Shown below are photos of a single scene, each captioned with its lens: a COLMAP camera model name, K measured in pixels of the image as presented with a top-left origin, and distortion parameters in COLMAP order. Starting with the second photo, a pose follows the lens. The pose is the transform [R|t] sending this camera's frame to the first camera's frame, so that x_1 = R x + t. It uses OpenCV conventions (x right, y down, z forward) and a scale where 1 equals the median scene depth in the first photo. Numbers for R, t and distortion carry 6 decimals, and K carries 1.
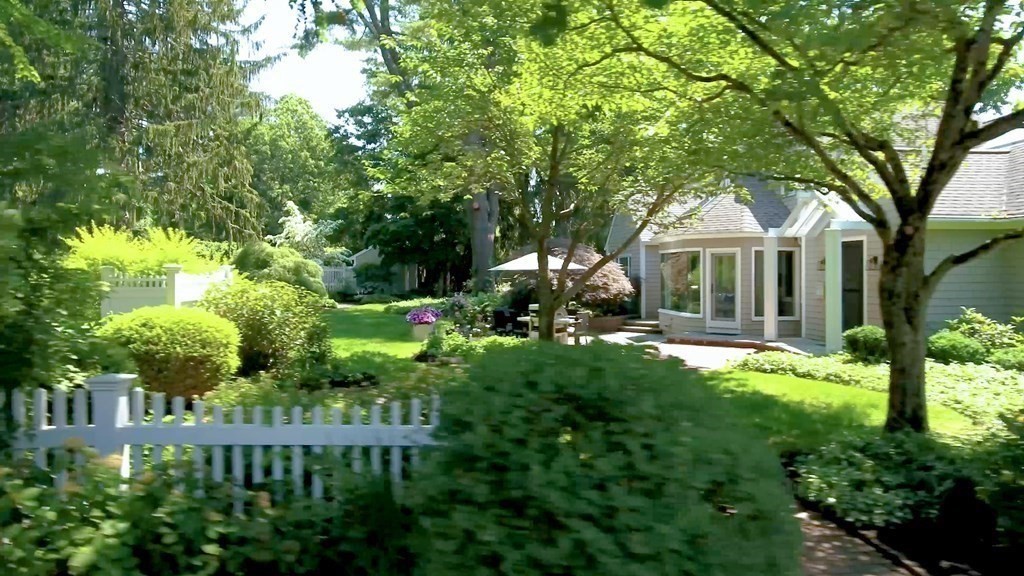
lens RADIAL K [[627.6, 0, 517.2], [0, 627.6, 282.5], [0, 0, 1]] dist [-0.014817, 0.001854]
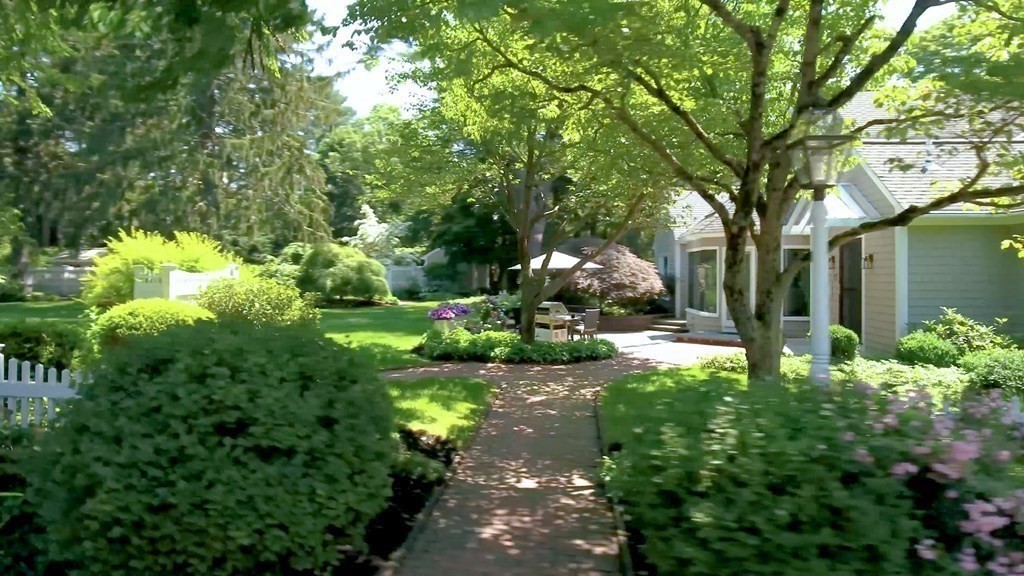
lens RADIAL K [[627.6, 0, 517.2], [0, 627.6, 282.5], [0, 0, 1]] dist [-0.014817, 0.001854]
pose [[0.986273, 0.003369, -0.165088, 0.121625], [-0.003261, 0.999994, 0.000926, 0.001544], [0.165090, -0.000375, 0.986278, -0.023557]]
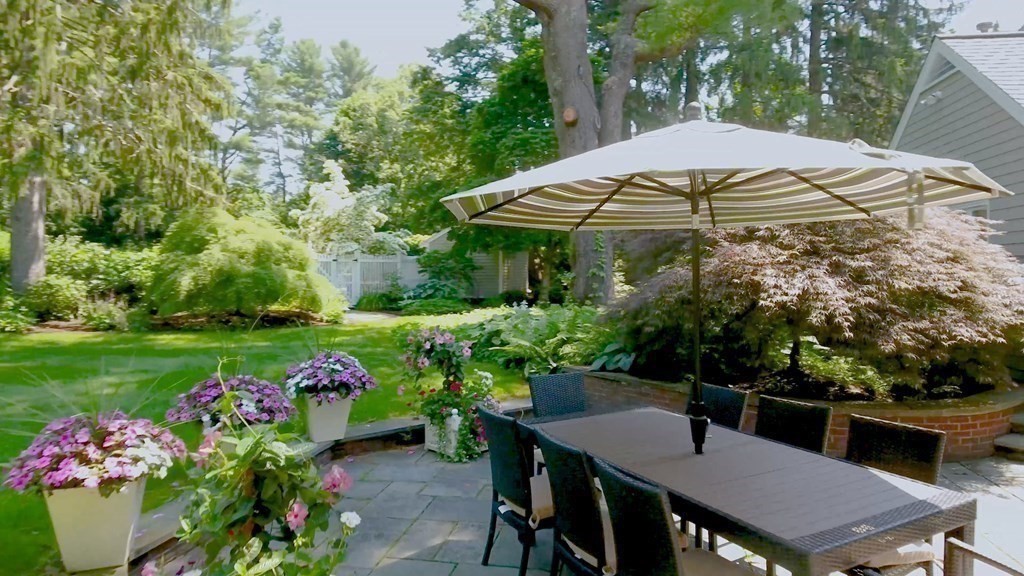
lens RADIAL K [[627.6, 0, 517.2], [0, 627.6, 282.5], [0, 0, 1]] dist [-0.014817, 0.001854]
pose [[0.965062, 0.006666, -0.261937, 0.024399], [-0.006340, 0.999978, 0.002089, 0.001066], [0.261945, -0.000355, 0.965083, 0.679369]]
